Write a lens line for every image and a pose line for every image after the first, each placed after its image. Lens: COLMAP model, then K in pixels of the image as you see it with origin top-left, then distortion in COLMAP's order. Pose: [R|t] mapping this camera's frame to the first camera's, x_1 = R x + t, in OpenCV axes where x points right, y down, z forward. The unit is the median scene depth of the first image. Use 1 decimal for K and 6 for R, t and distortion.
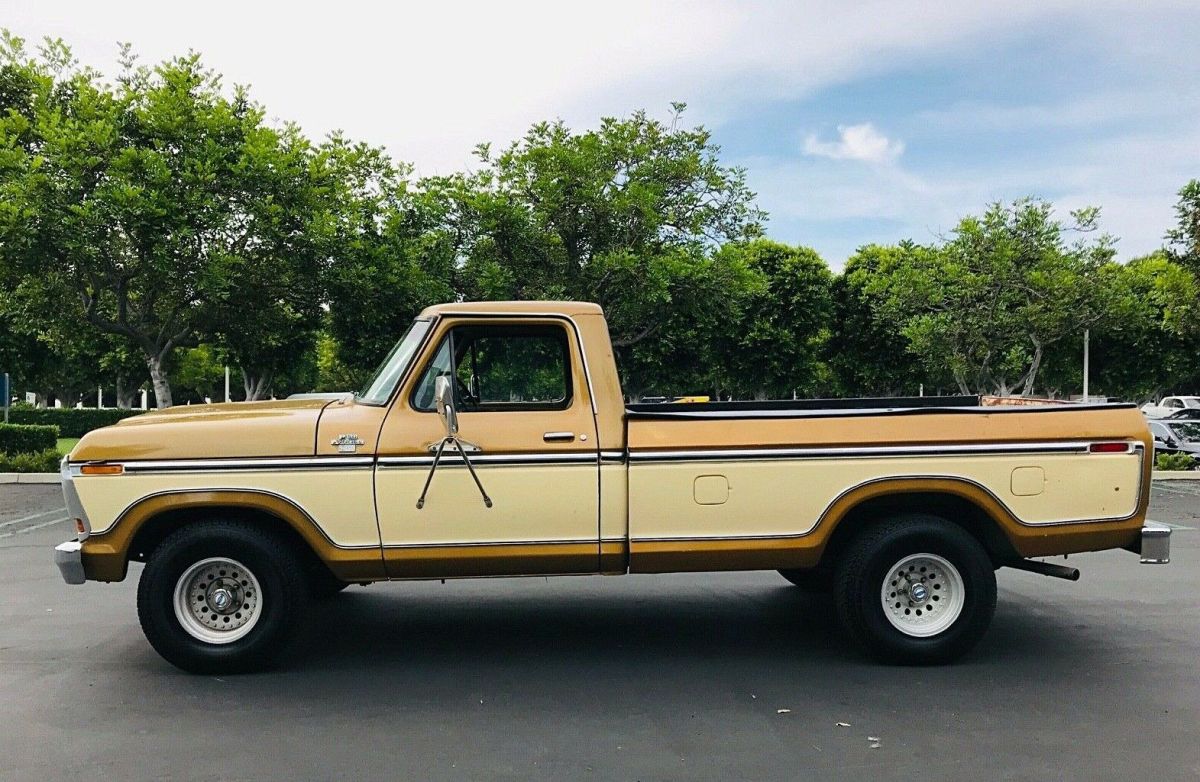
lens RADIAL K [[1032.2, 0, 602.4], [0, 1032.2, 414.0], [0, 0, 1]] dist [0.134250, -0.293818]
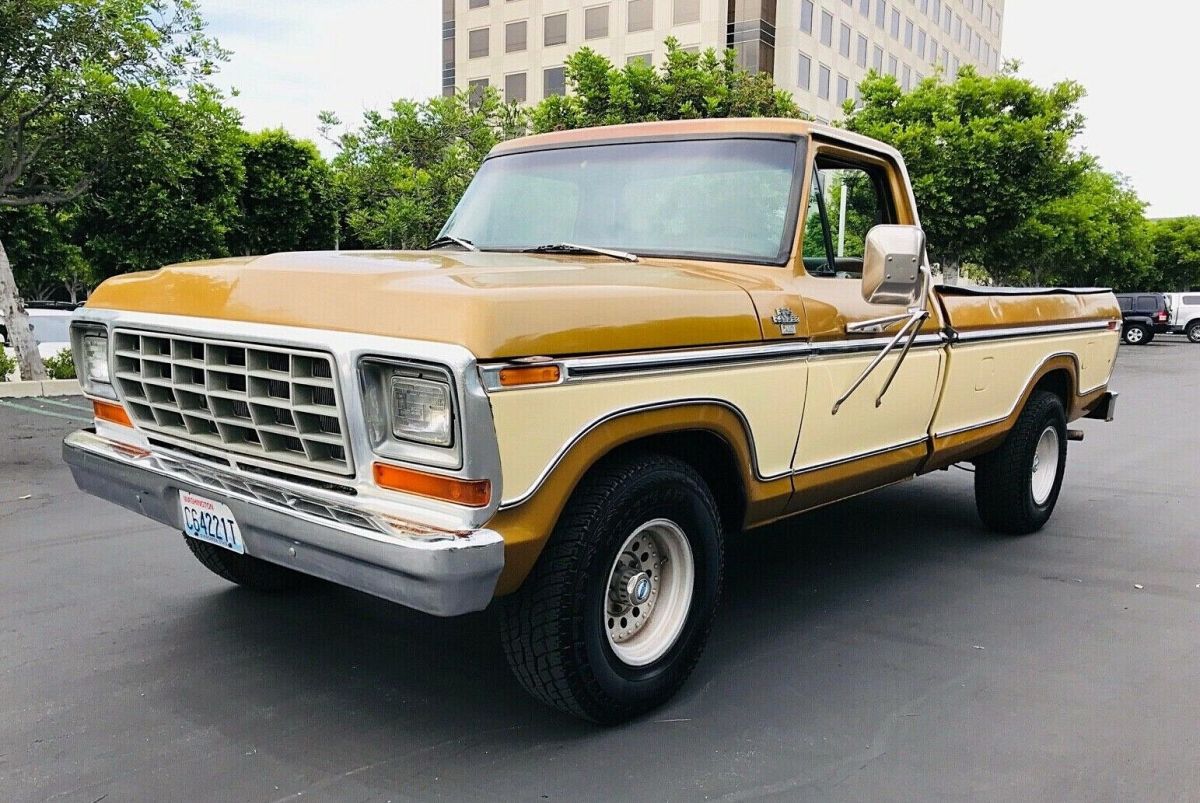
lens RADIAL K [[1052.2, 0, 602.3], [0, 1052.2, 455.8], [0, 0, 1]] dist [0.002831, 0.079771]
pose [[0.687188, -0.092696, 0.720542, -0.773891], [-0.004176, 0.991306, 0.131512, 0.024421], [-0.726468, -0.093382, 0.680826, 0.603435]]
